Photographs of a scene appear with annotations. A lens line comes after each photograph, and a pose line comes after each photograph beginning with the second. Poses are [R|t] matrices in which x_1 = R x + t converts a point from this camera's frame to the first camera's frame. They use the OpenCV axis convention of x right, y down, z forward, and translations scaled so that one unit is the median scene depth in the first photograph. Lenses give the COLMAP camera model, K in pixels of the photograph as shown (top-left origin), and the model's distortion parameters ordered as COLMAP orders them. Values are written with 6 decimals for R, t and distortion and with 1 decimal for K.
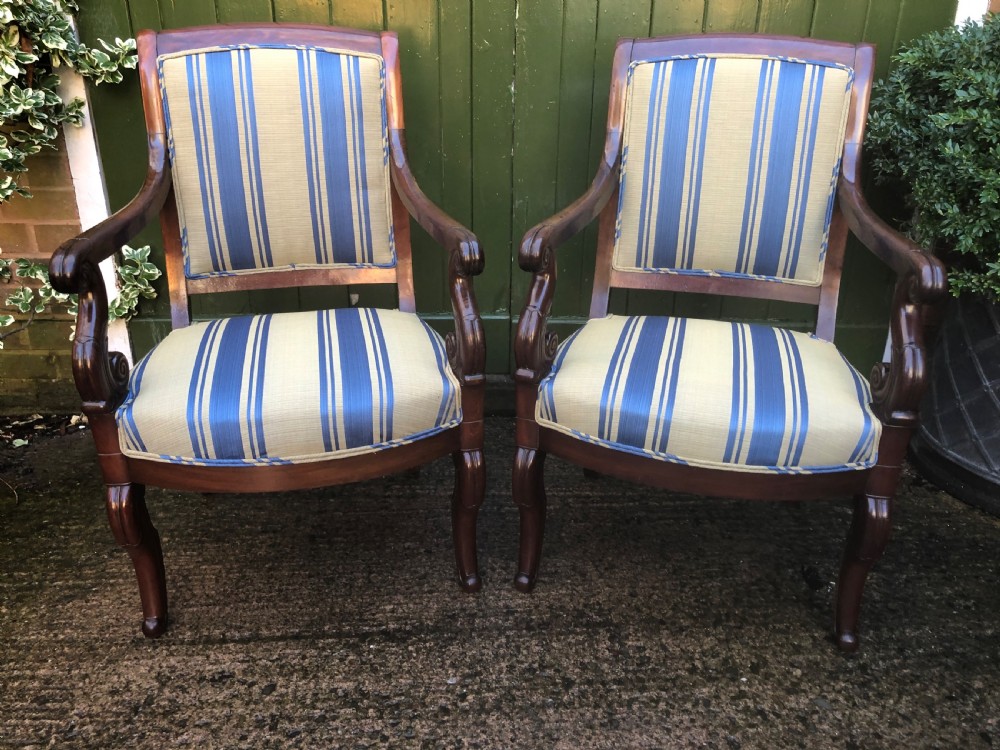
lens RADIAL K [[861.3, 0, 501.1], [0, 861.3, 367.3], [0, 0, 1]] dist [0.009766, 0.026985]
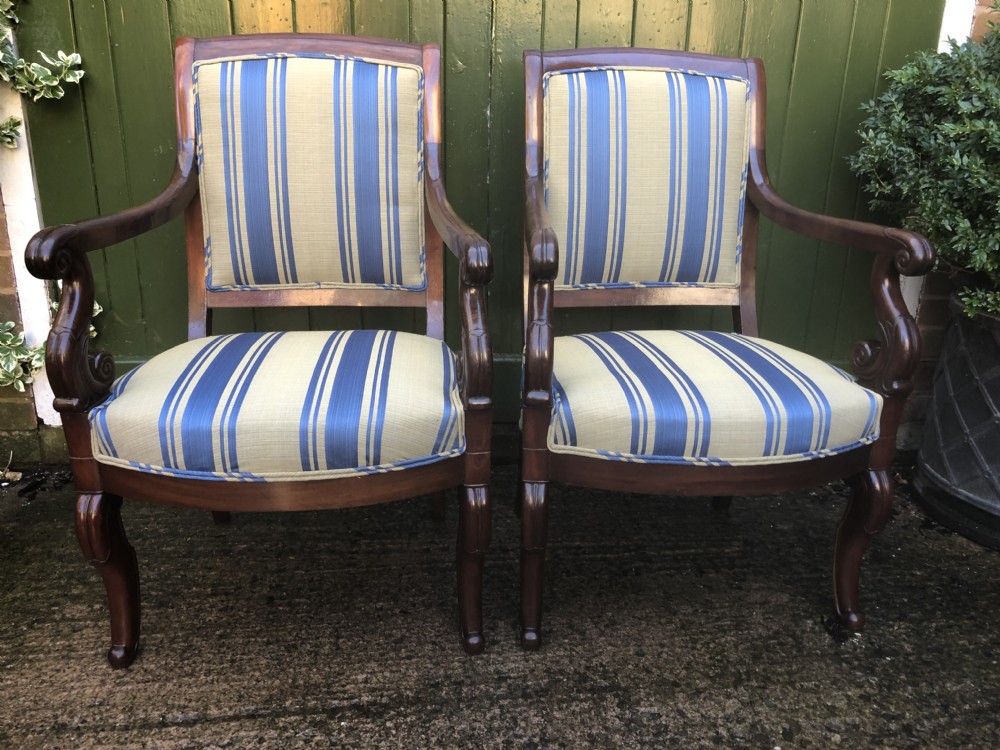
lens RADIAL K [[856.1, 0, 502.2], [0, 856.1, 362.3], [0, 0, 1]] dist [-0.012742, 0.071402]
pose [[0.998185, -0.009585, 0.059452, -0.037073], [0.015020, 0.995677, -0.091657, 0.045381], [-0.058317, 0.092384, 0.994014, 0.111361]]
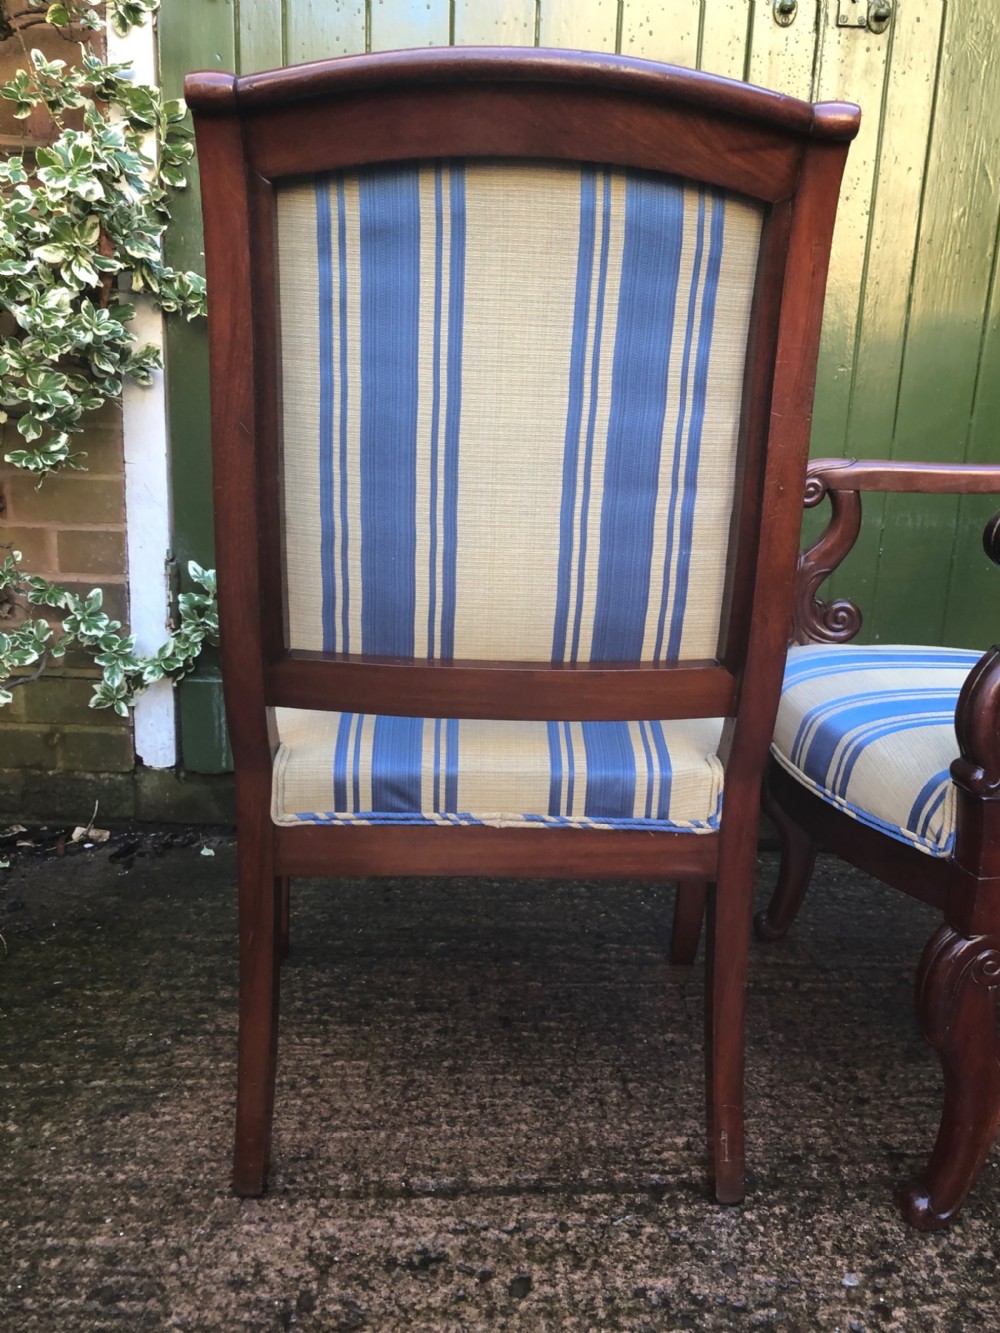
lens RADIAL K [[1127.1, 0, 496.2], [0, 1127.1, 658.6], [0, 0, 1]] dist [-0.004518, 0.037457]
pose [[0.999612, 0.027486, 0.004519, -0.261081], [-0.026304, 0.984833, -0.171500, 0.093169], [-0.009164, 0.171315, 0.985174, 0.204756]]
